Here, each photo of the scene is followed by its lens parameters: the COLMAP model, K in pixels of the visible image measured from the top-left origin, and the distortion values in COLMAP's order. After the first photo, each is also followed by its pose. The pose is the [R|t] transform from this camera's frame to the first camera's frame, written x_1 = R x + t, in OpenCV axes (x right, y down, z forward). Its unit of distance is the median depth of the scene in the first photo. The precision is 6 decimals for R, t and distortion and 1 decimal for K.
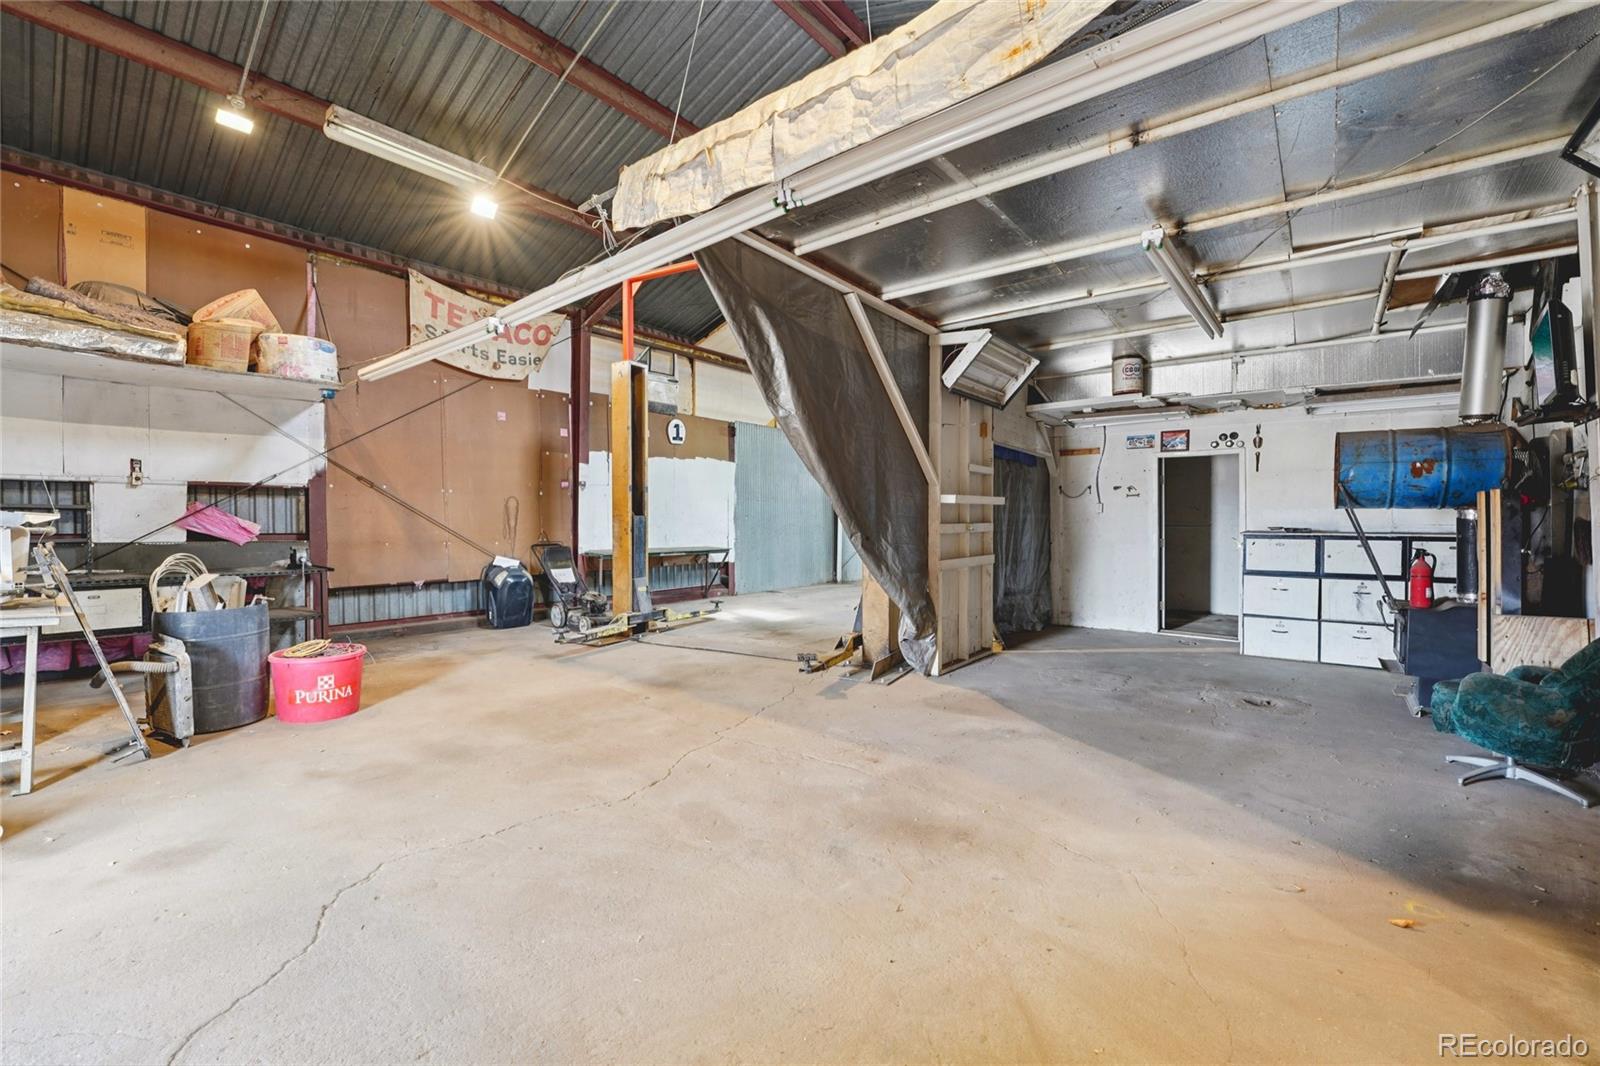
lens RADIAL K [[670.2, 0, 792.2], [0, 670.2, 520.5], [0, 0, 1]] dist [0.002716, 0.000363]
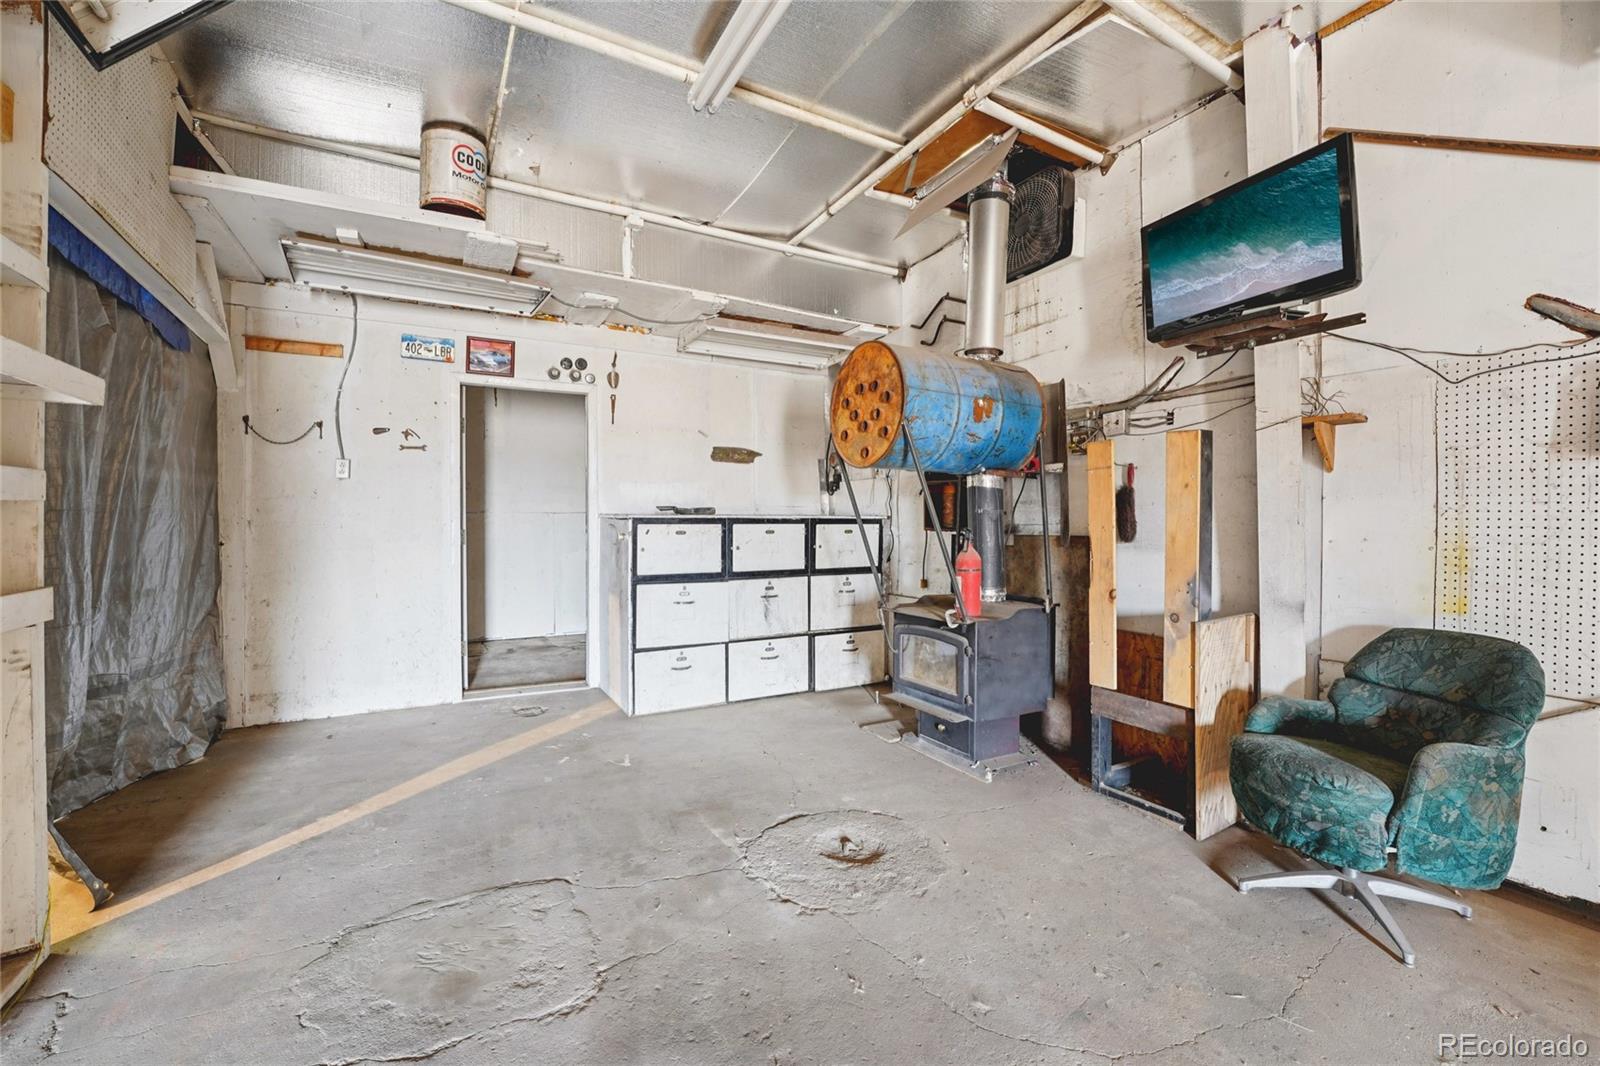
lens RADIAL K [[647.6, 0, 793.3], [0, 647.6, 527.9], [0, 0, 1]] dist [-0.027629, 0.000006]
pose [[0.377382, -0.009044, 0.926014, 0.160256], [-0.000047, 0.999952, 0.009785, 0.020678], [-0.926058, -0.003737, 0.377363, 0.550933]]
